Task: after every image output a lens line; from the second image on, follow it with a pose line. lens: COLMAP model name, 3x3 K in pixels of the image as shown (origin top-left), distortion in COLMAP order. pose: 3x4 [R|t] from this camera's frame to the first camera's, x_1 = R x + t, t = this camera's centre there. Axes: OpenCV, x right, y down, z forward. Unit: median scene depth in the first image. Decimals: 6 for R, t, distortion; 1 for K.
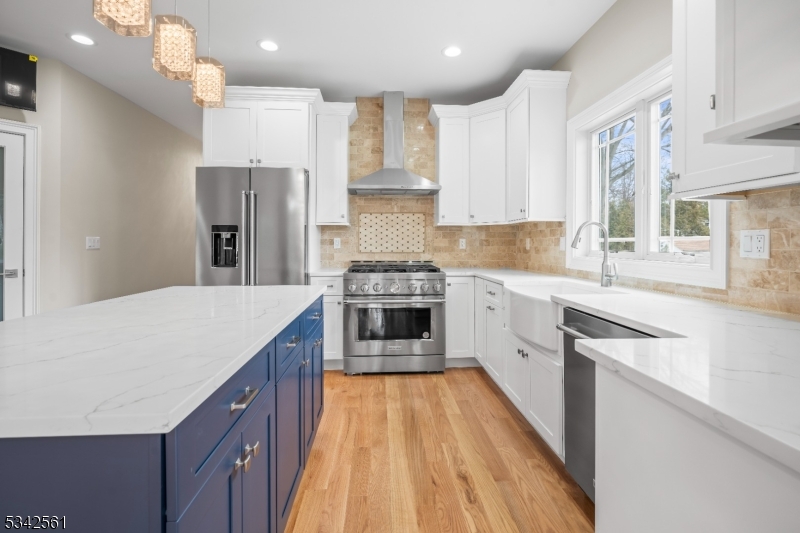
lens RADIAL K [[365.7, 0, 403.6], [0, 365.7, 244.9], [0, 0, 1]] dist [-0.007561, -0.000226]
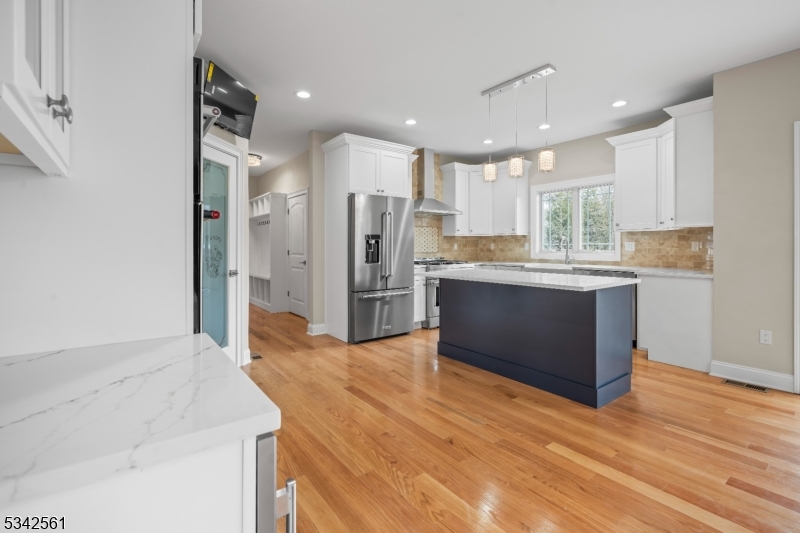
lens RADIAL K [[365.7, 0, 402.0], [0, 365.7, 247.6], [0, 0, 1]] dist [-0.007561, -0.000226]
pose [[0.835126, -0.006218, 0.550023, -1.138996], [0.006049, 0.999979, 0.002121, -0.004879], [-0.550025, 0.001556, 0.835147, -0.270248]]
